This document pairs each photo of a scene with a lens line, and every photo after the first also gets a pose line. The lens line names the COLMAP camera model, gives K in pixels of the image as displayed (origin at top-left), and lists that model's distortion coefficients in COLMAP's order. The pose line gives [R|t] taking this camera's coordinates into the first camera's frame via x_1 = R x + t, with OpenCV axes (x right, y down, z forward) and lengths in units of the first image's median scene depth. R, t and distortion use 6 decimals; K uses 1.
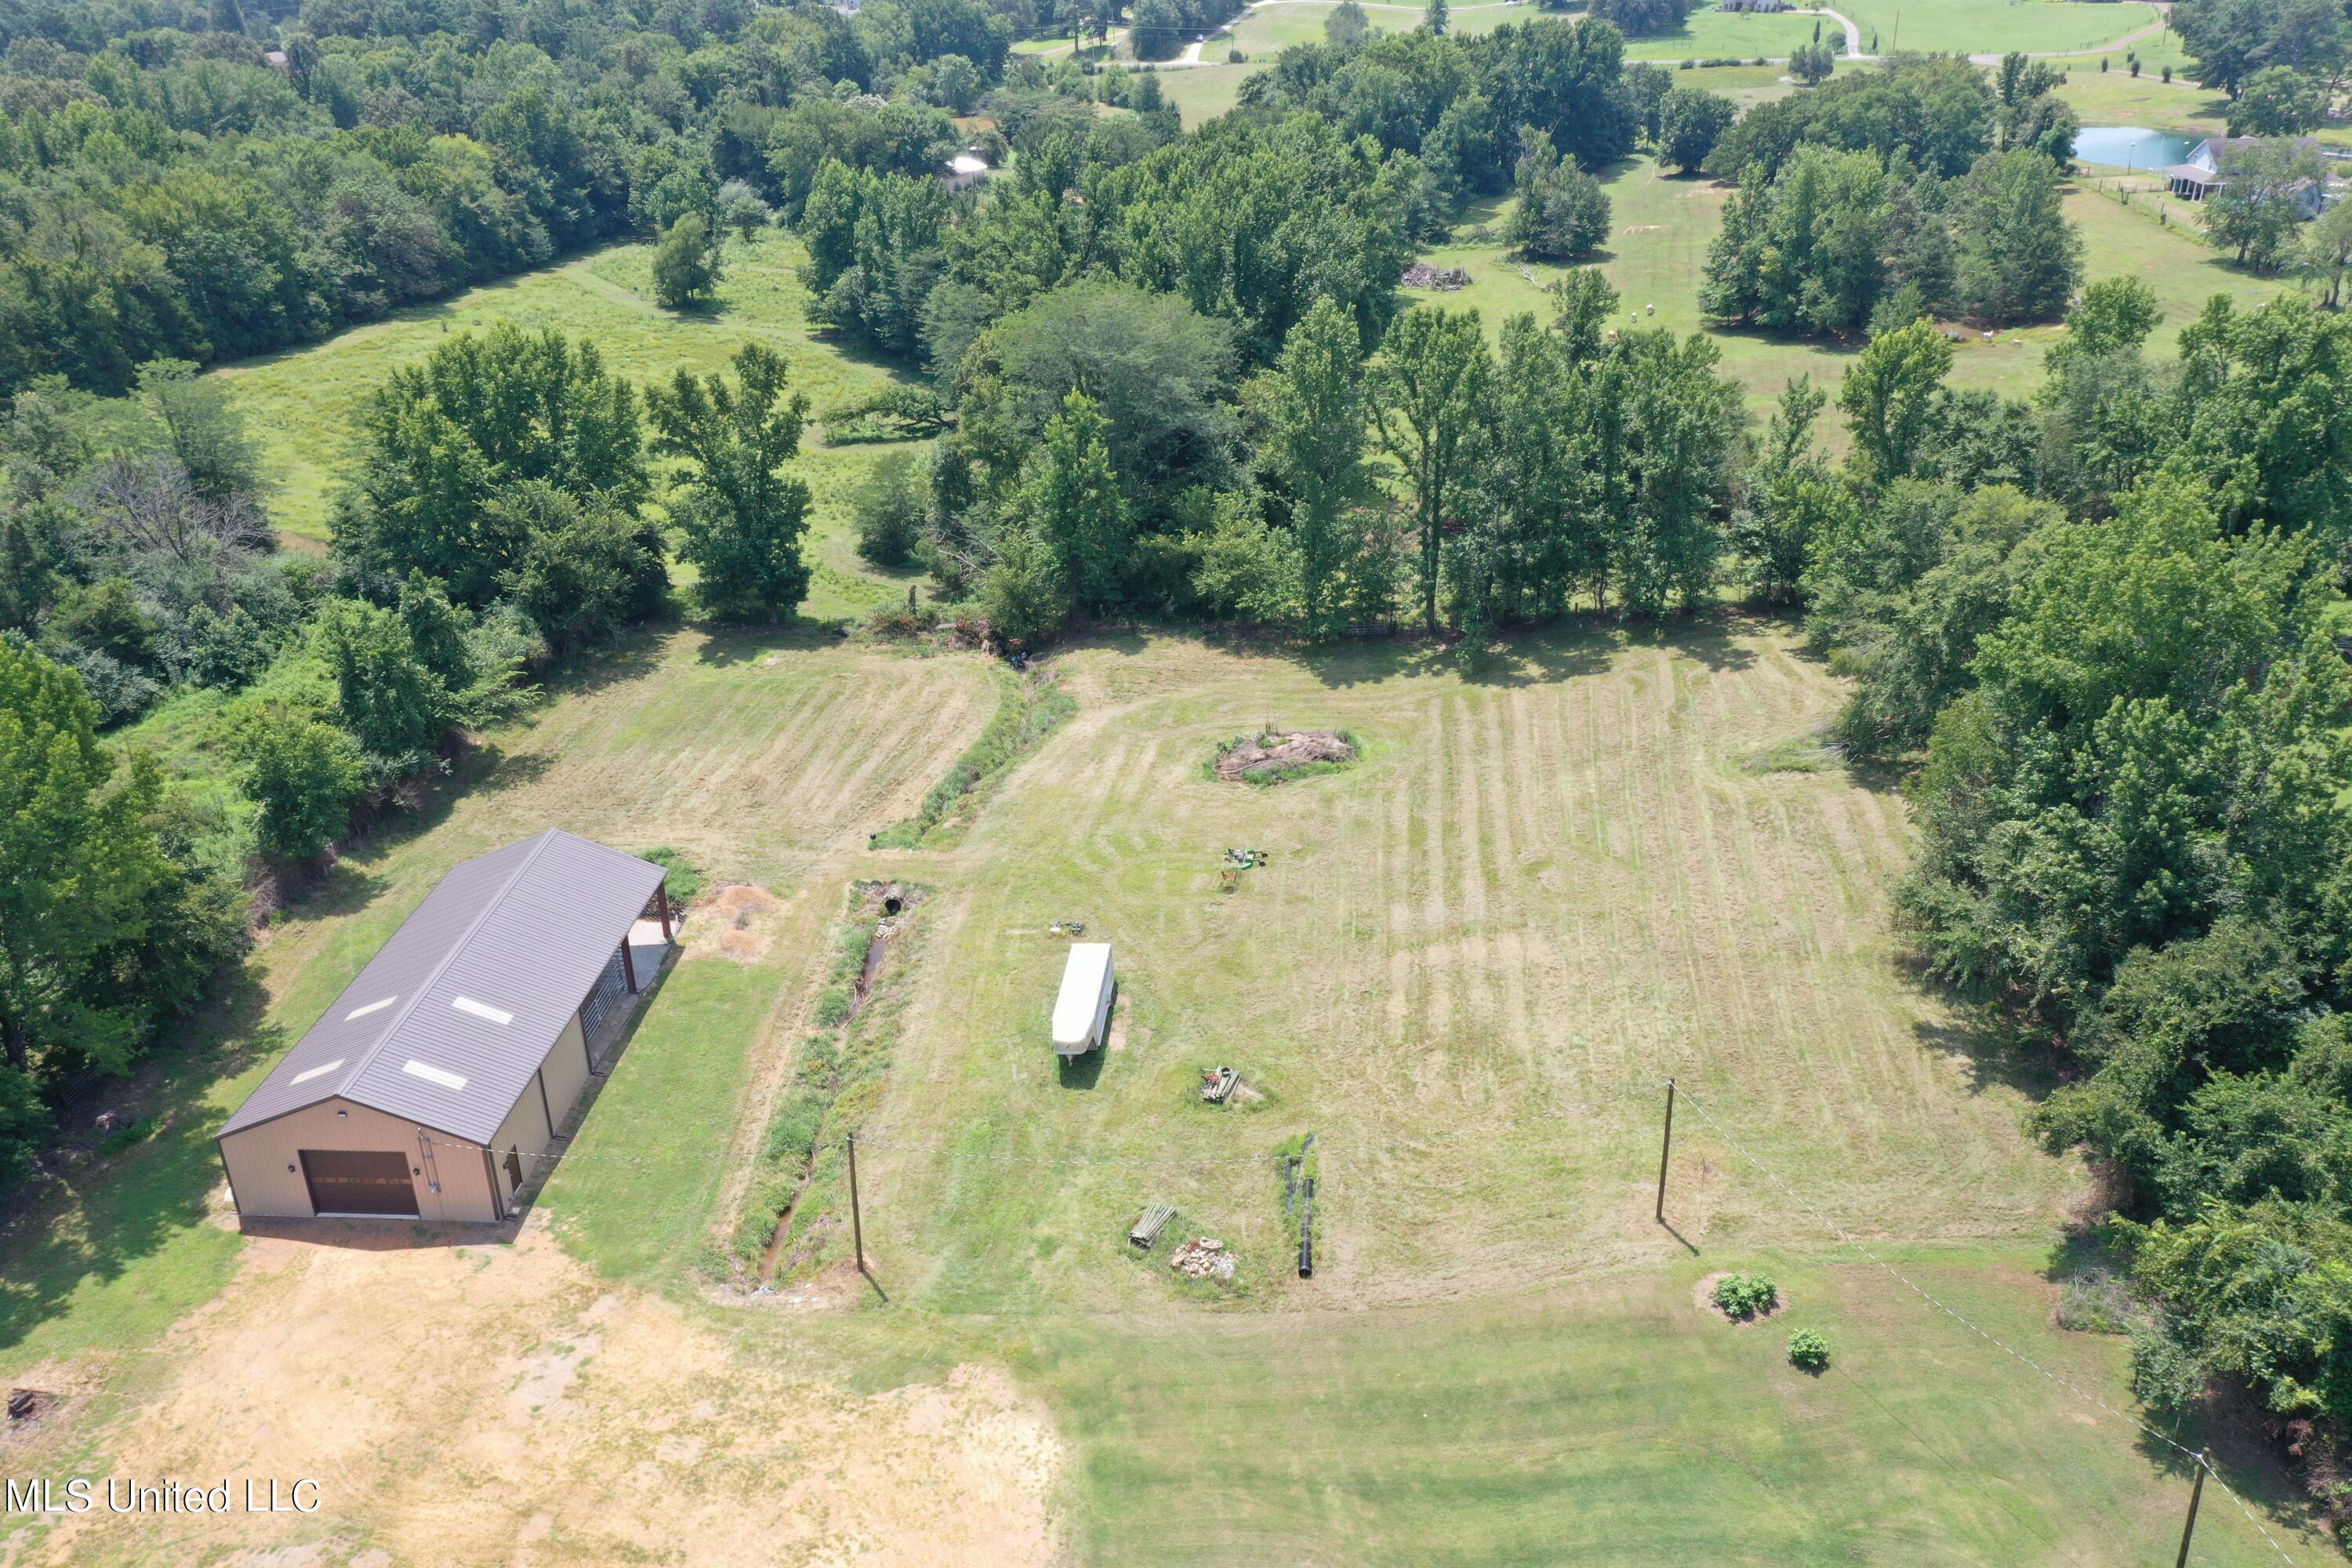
lens RADIAL K [[1833.0, 0, 1175.0], [0, 1833.0, 787.7], [0, 0, 1]] dist [0.007504, 0.000335]
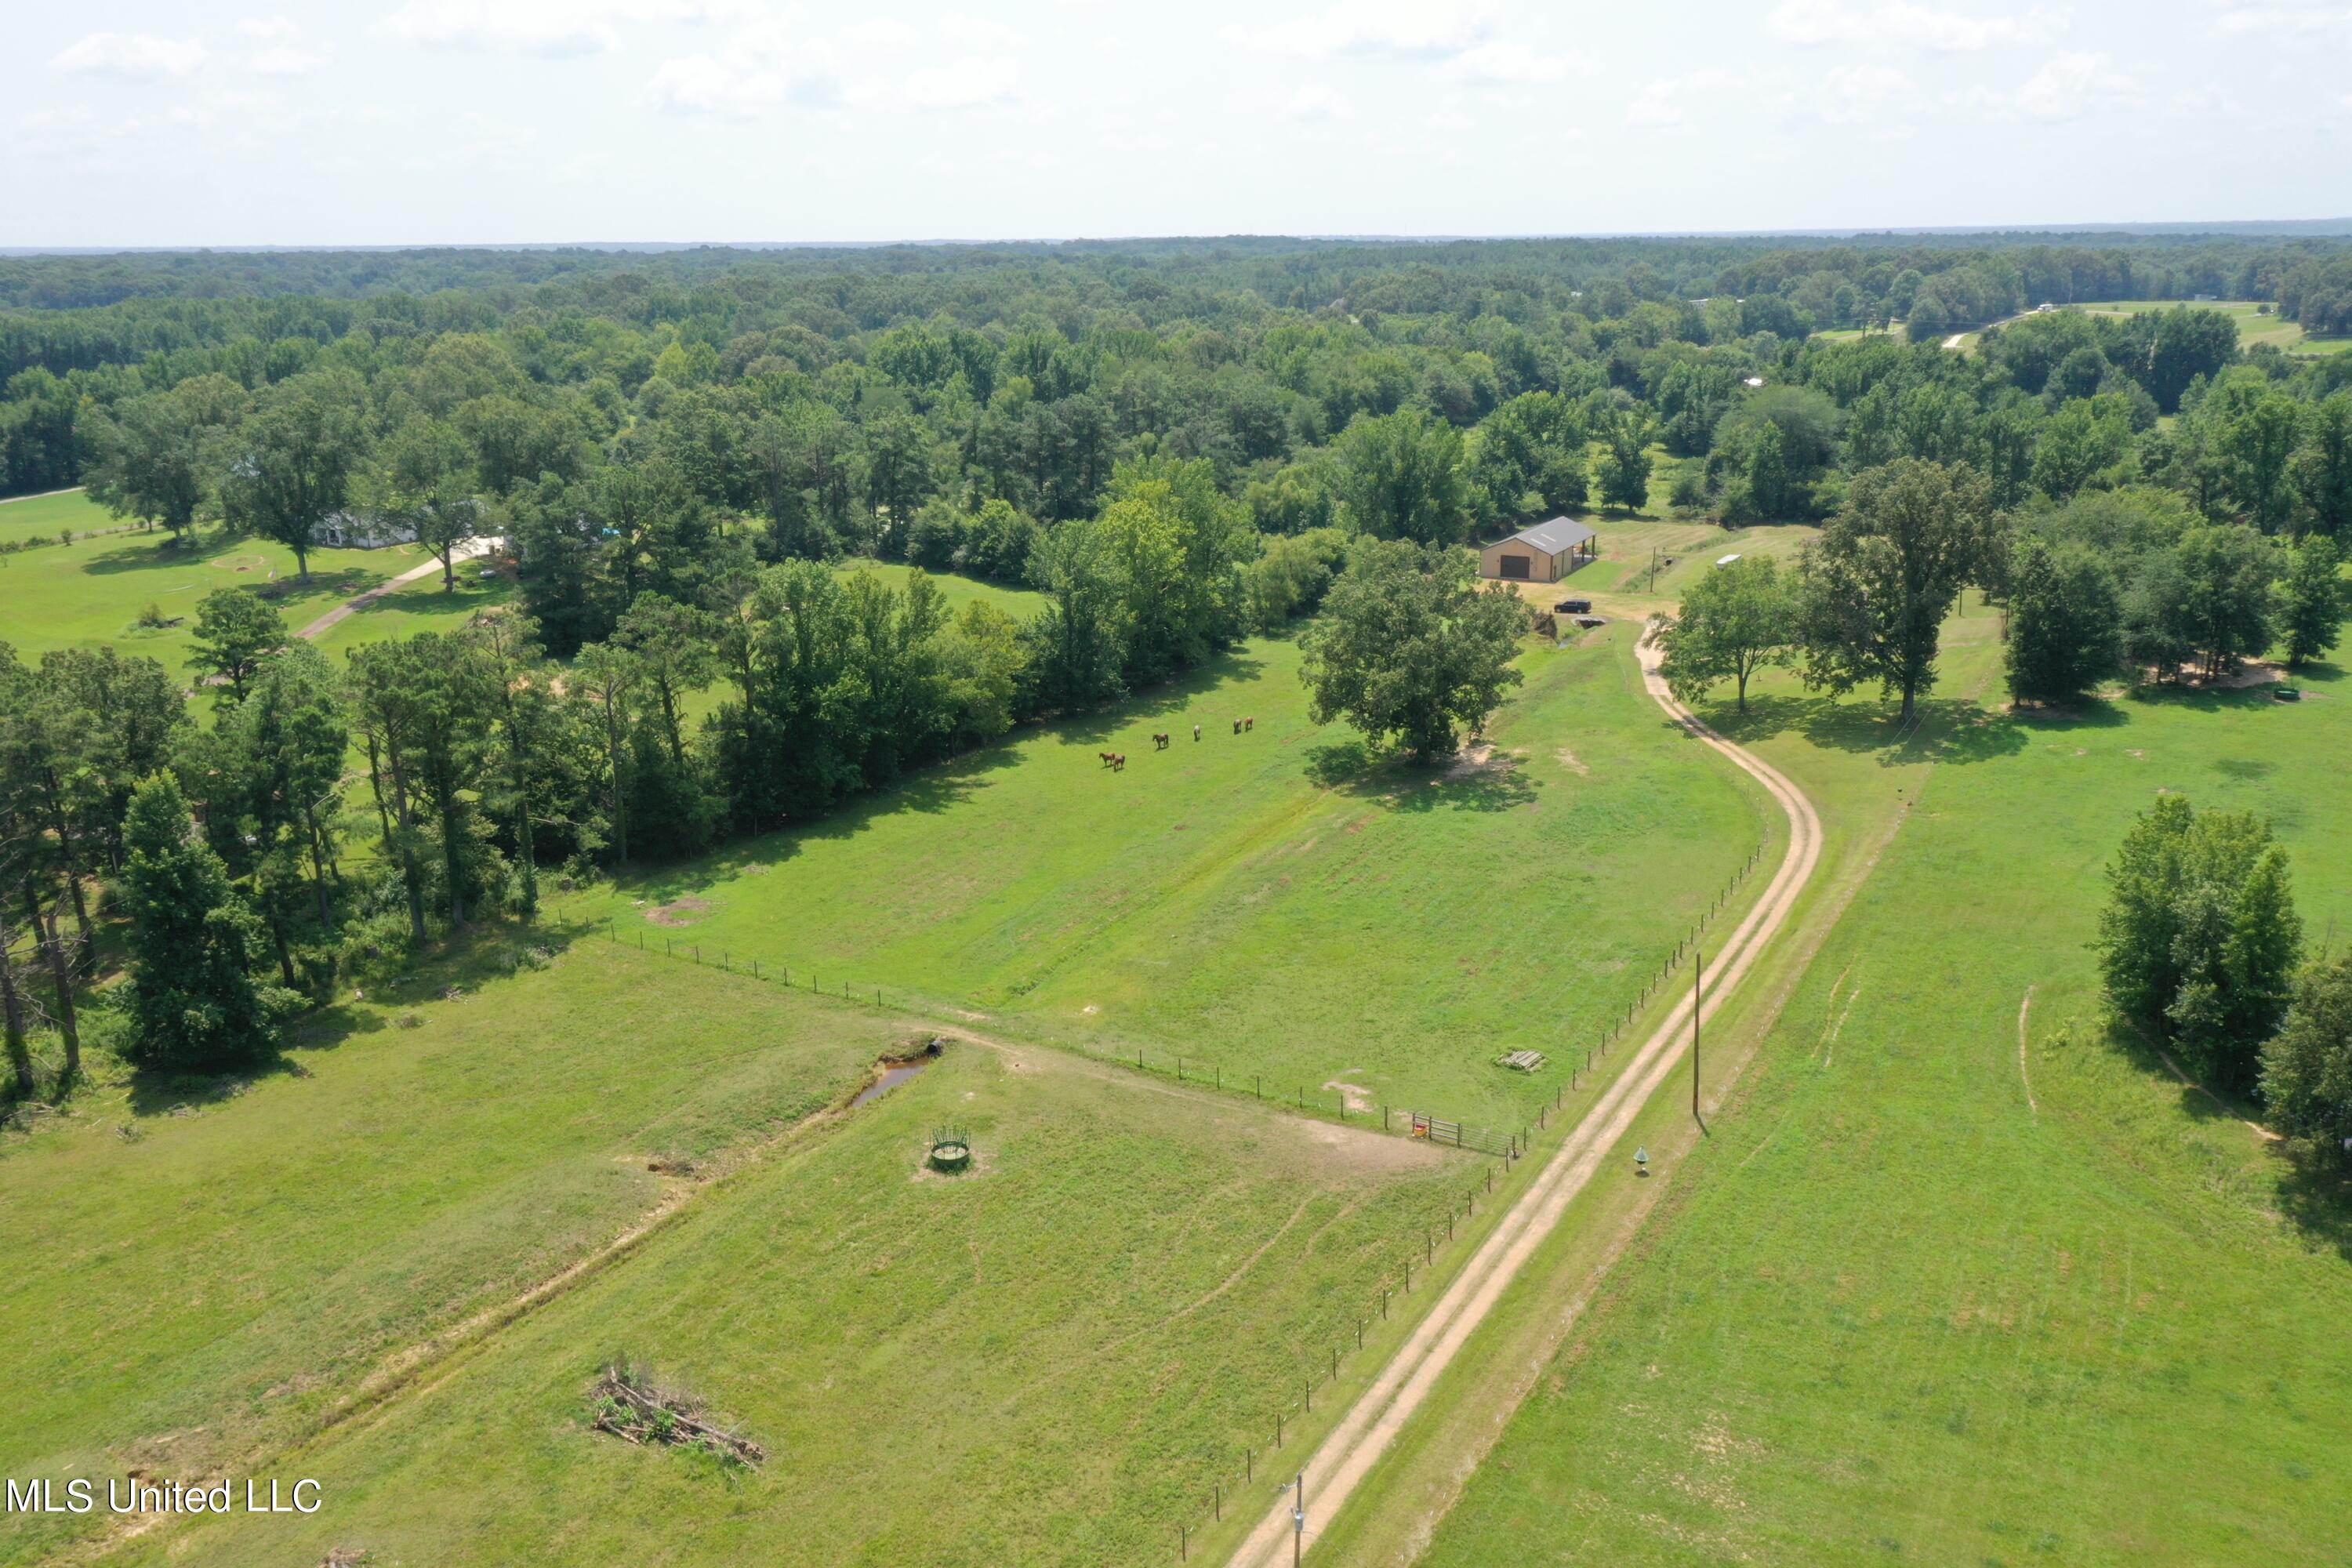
lens RADIAL K [[1833.0, 0, 1172.0], [0, 1833.0, 780.7], [0, 0, 1]] dist [0.007504, 0.000335]
pose [[0.906921, 0.121497, -0.403401, 0.139027], [-0.184603, 0.975302, -0.121279, 0.361323], [0.378703, 0.184459, 0.906950, -0.748413]]
